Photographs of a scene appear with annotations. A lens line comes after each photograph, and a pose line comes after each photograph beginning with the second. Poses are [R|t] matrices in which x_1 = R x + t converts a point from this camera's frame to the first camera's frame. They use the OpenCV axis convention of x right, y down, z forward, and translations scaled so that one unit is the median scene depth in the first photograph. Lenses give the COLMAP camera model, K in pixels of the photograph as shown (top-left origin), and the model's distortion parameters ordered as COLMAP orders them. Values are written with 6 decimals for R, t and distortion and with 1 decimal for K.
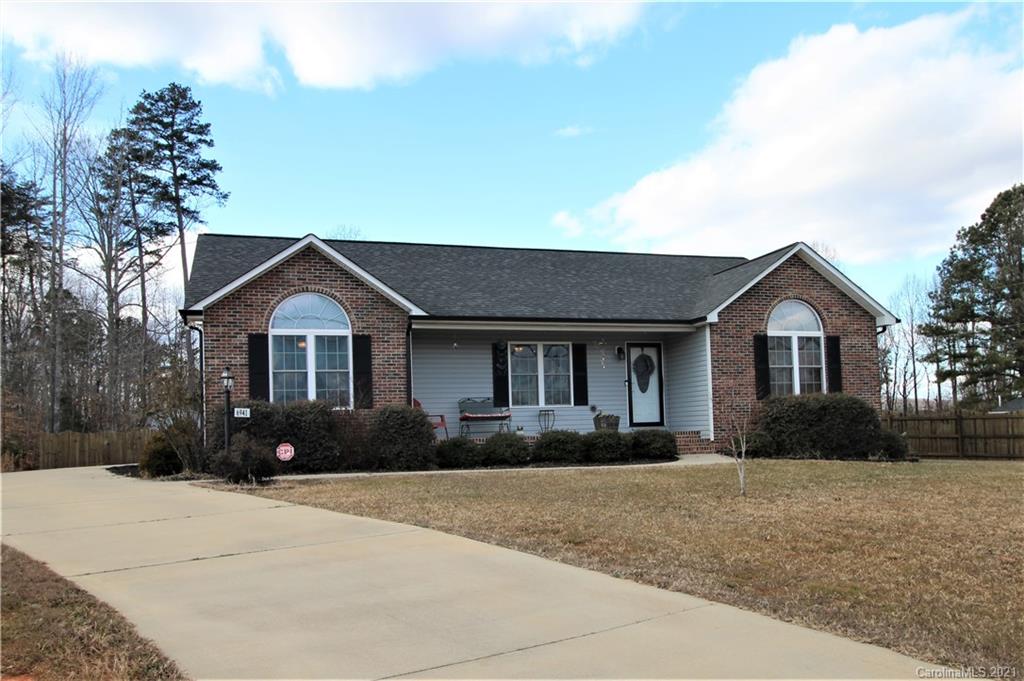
lens RADIAL K [[821.1, 0, 517.8], [0, 821.1, 394.2], [0, 0, 1]] dist [-0.001578, 0.000310]
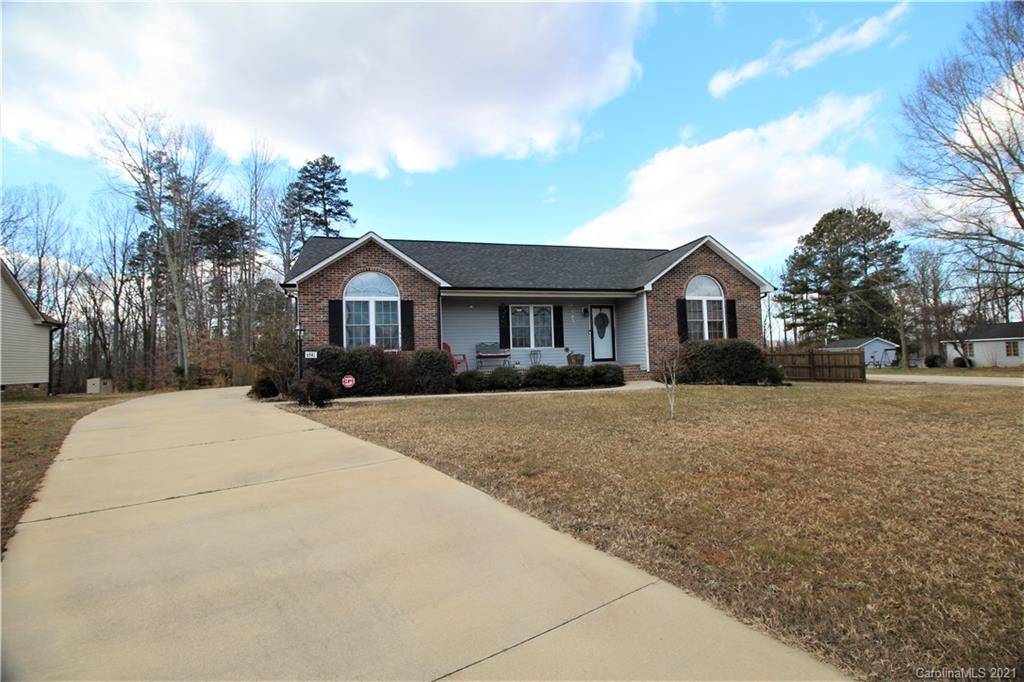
lens RADIAL K [[473.4, 0, 515.0], [0, 473.4, 333.9], [0, 0, 1]] dist [0.001951, -0.014208]
pose [[0.999211, -0.003627, -0.039561, 0.030921], [0.003281, 0.999956, -0.008830, -0.003341], [0.039591, 0.008693, 0.999178, 0.138013]]
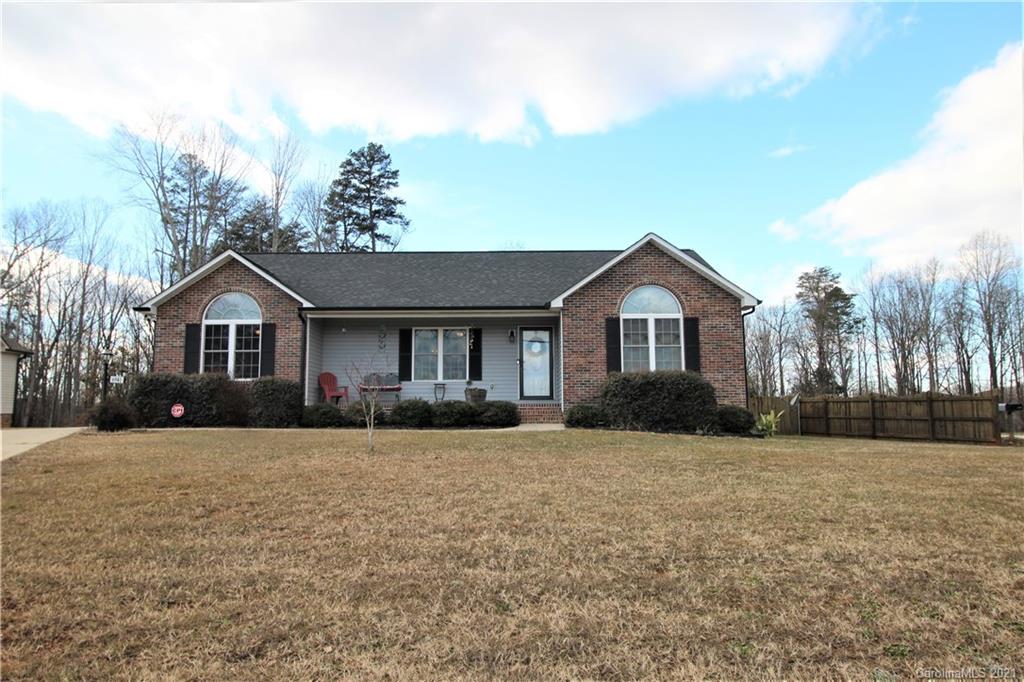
lens RADIAL K [[688.6, 0, 509.7], [0, 688.6, 337.1], [0, 0, 1]] dist [0.004453, 0.000281]
pose [[0.948806, -0.011505, -0.315651, 0.442221], [-0.007818, 0.998175, -0.059881, 0.010412], [0.315764, 0.059283, 0.946984, 0.074020]]
